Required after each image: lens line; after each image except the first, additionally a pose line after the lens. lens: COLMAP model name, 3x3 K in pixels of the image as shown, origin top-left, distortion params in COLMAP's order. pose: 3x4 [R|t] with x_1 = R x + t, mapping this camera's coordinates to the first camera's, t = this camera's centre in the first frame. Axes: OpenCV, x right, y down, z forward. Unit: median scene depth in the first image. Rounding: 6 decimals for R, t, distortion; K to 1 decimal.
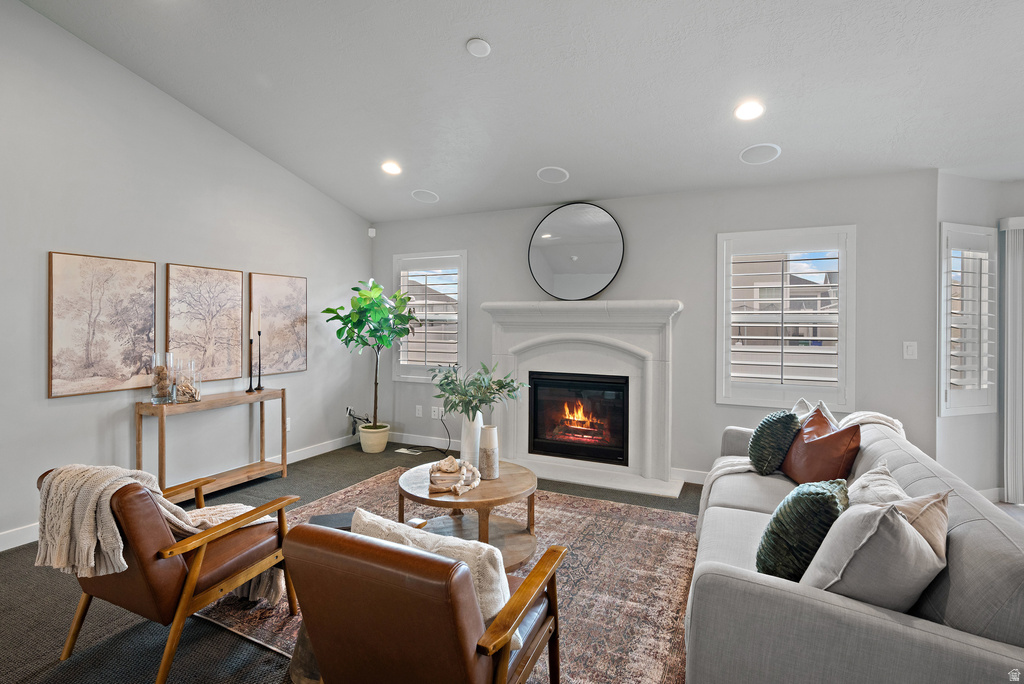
lens RADIAL K [[504.5, 0, 509.9], [0, 504.5, 316.8], [0, 0, 1]] dist [0.000612, 0.000216]
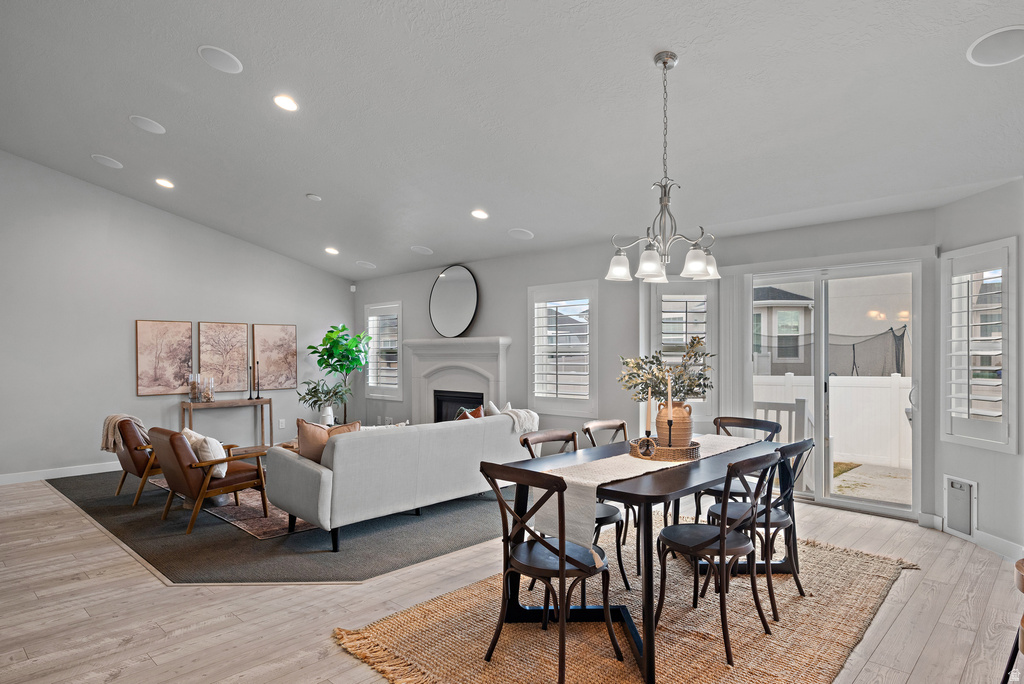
lens RADIAL K [[596.9, 0, 512.0], [0, 596.9, 344.8], [0, 0, 1]] dist [-0.001222, 0.000373]
pose [[0.948578, -0.015786, -0.316148, 0.953572], [0.014151, 0.999872, -0.007465, 0.002147], [0.316226, 0.002607, 0.948680, -0.577316]]
